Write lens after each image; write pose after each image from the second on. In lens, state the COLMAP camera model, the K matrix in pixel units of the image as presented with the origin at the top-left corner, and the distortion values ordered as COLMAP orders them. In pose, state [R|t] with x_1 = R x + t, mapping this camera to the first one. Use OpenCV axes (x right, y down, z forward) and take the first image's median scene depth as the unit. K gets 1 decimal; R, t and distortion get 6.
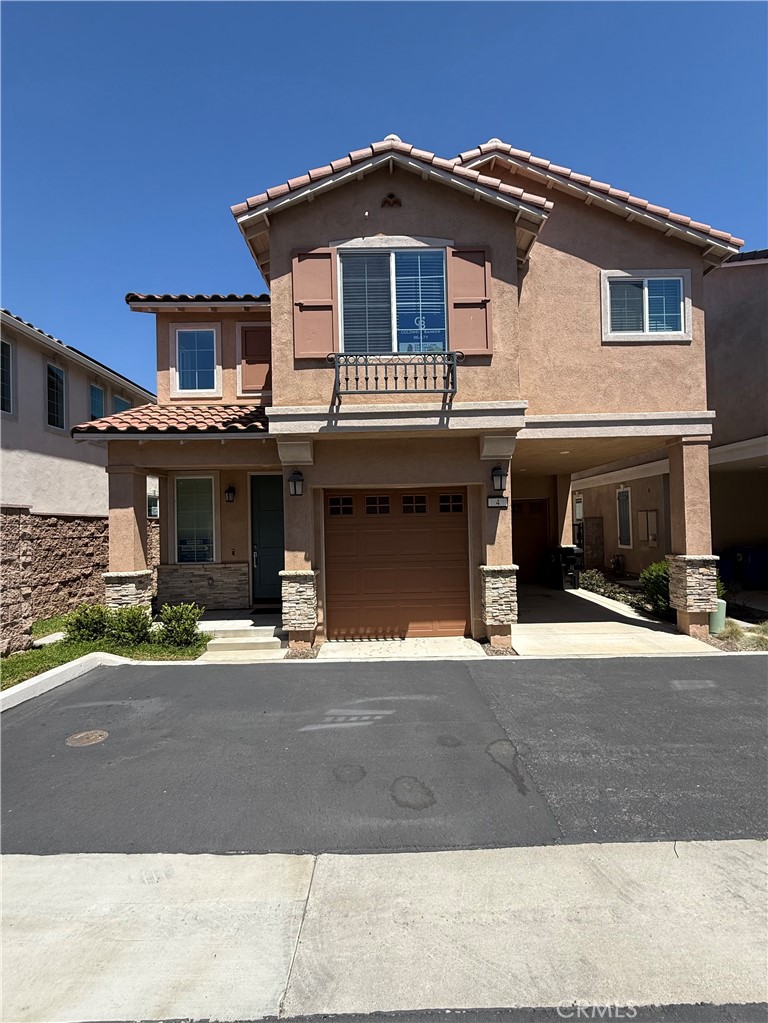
lens RADIAL K [[451.6, 0, 391.6], [0, 451.6, 518.9], [0, 0, 1]] dist [0.001045, 0.000051]
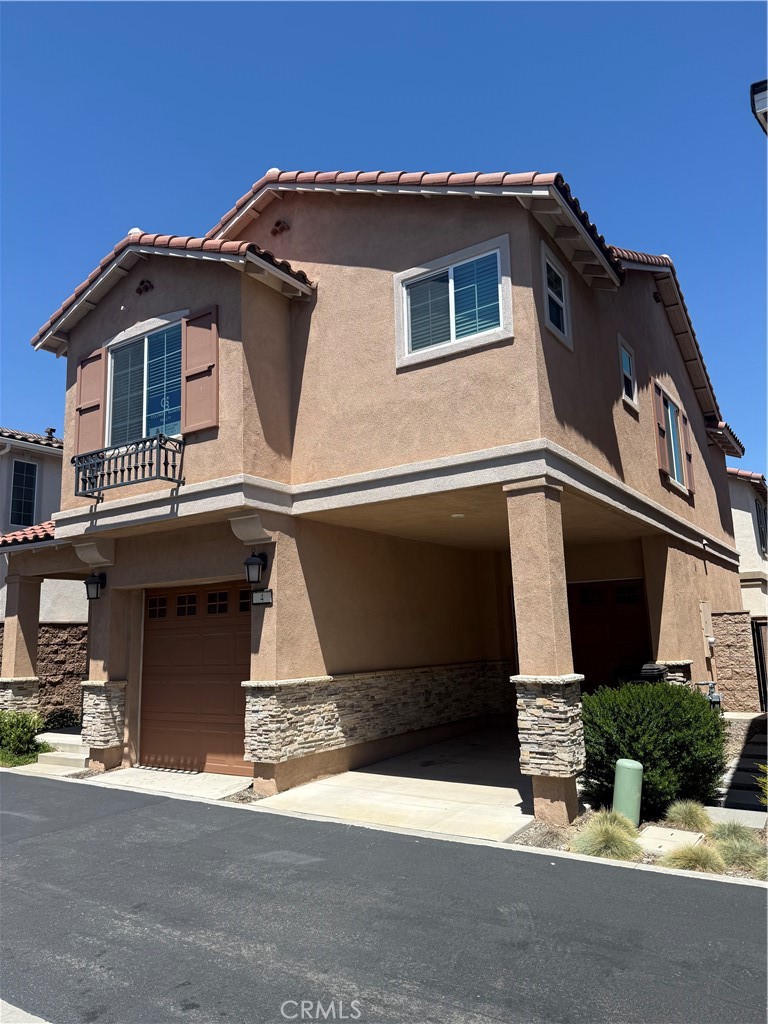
lens RADIAL K [[716.9, 0, 378.2], [0, 716.9, 508.1], [0, 0, 1]] dist [0.088121, -0.137181]
pose [[0.822636, -0.102651, -0.559226, 1.117091], [0.018014, 0.987779, -0.154817, 0.006068], [0.568284, 0.117284, 0.814431, 0.077270]]
